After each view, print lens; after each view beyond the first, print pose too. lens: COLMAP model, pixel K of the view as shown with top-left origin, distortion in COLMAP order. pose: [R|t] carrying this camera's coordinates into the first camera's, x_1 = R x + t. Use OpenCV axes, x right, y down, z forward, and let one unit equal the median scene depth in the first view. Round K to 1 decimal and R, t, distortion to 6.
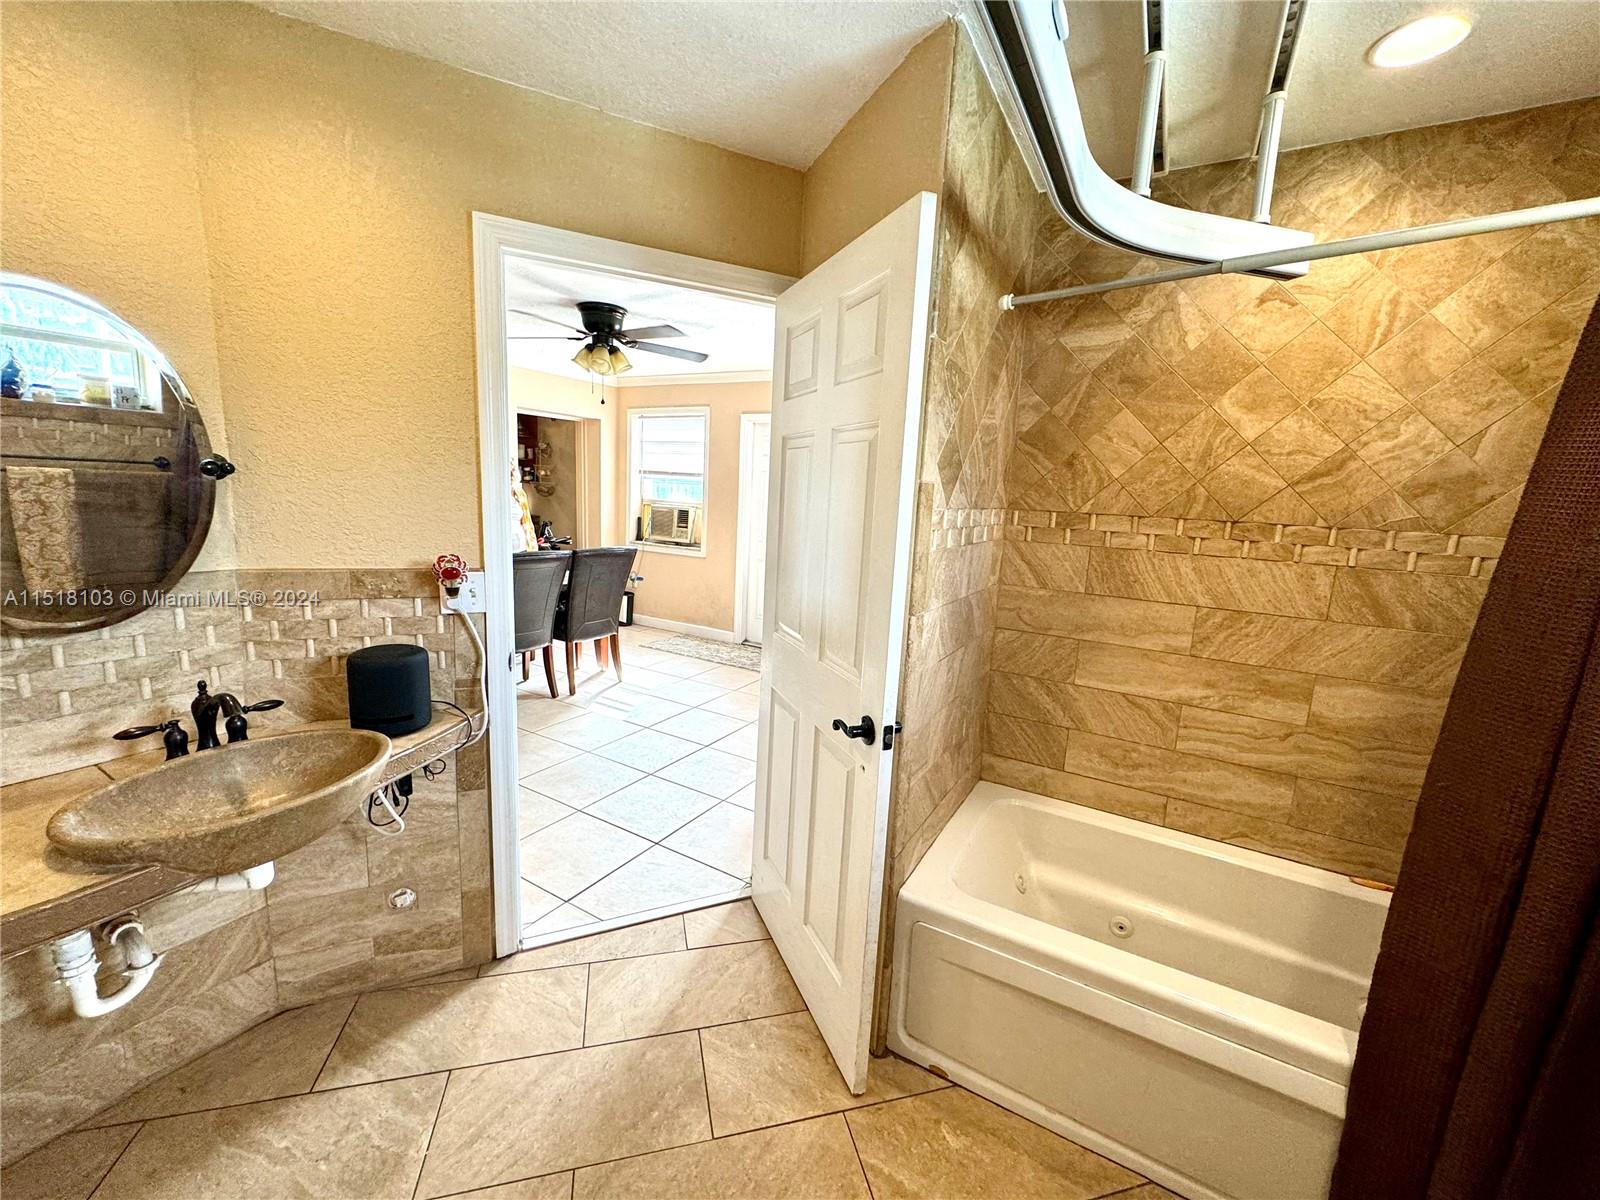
lens RADIAL K [[640.3, 0, 799.7], [0, 640.3, 597.9], [0, 0, 1]] dist [0.000680, 0.000305]
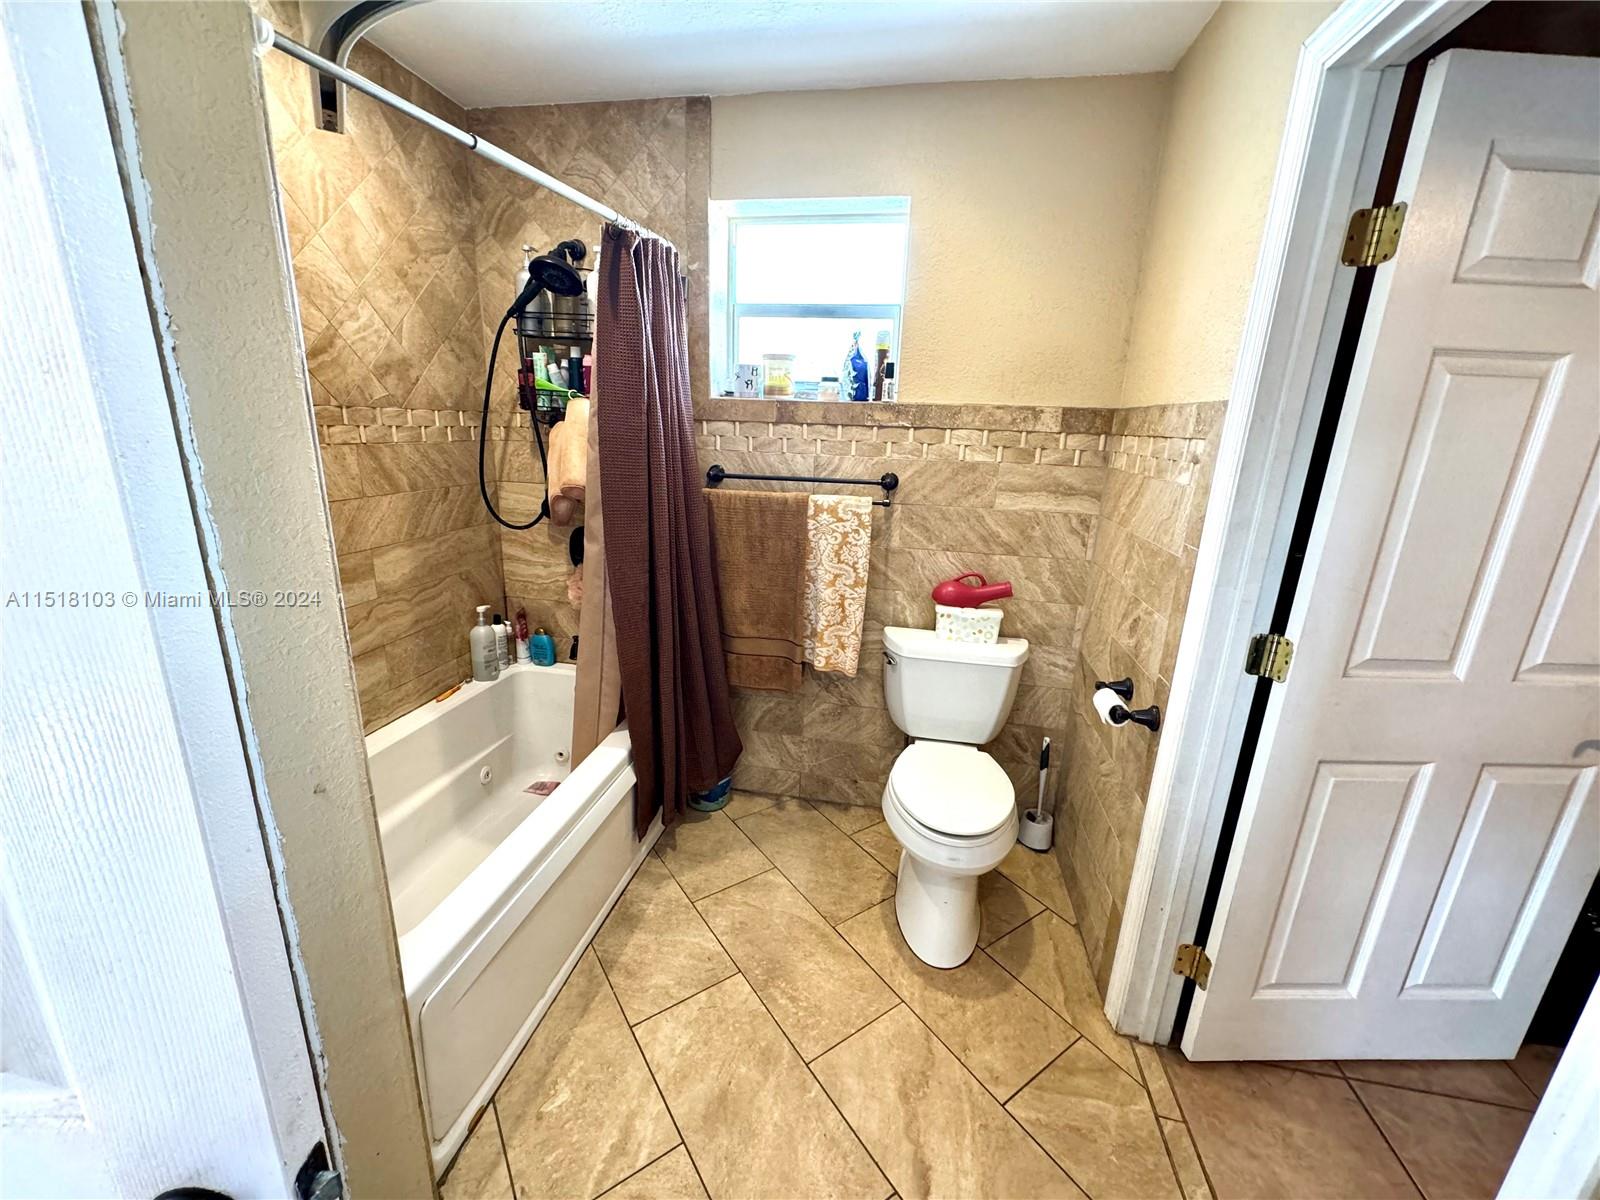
lens RADIAL K [[640.3, 0, 799.7], [0, 640.3, 597.9], [0, 0, 1]] dist [0.000680, 0.000305]
pose [[-0.341361, -0.306043, 0.888713, -0.437518], [0.104454, 0.927299, 0.359452, -0.121188], [-0.934110, 0.215532, -0.284576, 0.694822]]
